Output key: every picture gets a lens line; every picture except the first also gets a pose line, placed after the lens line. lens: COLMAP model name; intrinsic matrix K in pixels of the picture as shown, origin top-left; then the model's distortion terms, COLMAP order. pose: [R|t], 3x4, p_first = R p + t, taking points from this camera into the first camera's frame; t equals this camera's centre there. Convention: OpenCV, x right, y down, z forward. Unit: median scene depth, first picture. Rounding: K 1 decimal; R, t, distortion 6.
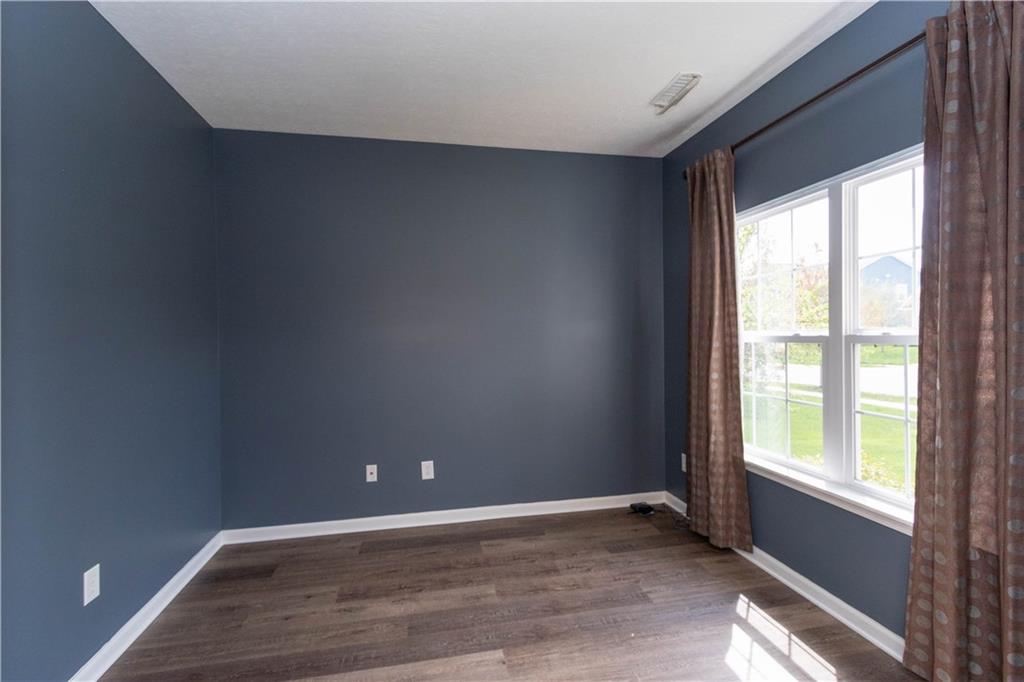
lens RADIAL K [[479.9, 0, 511.2], [0, 479.9, 339.3], [0, 0, 1]] dist [0.007845, 0.000916]
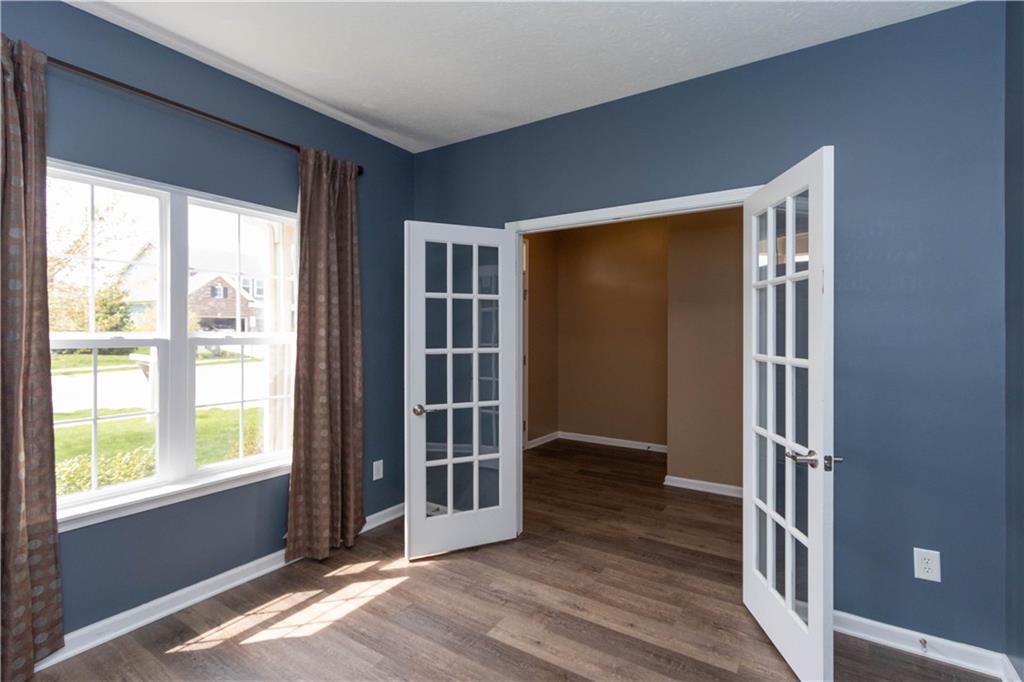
lens RADIAL K [[479.9, 0, 509.8], [0, 479.9, 338.8], [0, 0, 1]] dist [0.007845, 0.000916]
pose [[-0.710720, 0.003033, 0.703468, -0.581673], [0.007138, 0.999970, 0.002901, -0.007502], [-0.703439, 0.007083, -0.710721, 1.290029]]
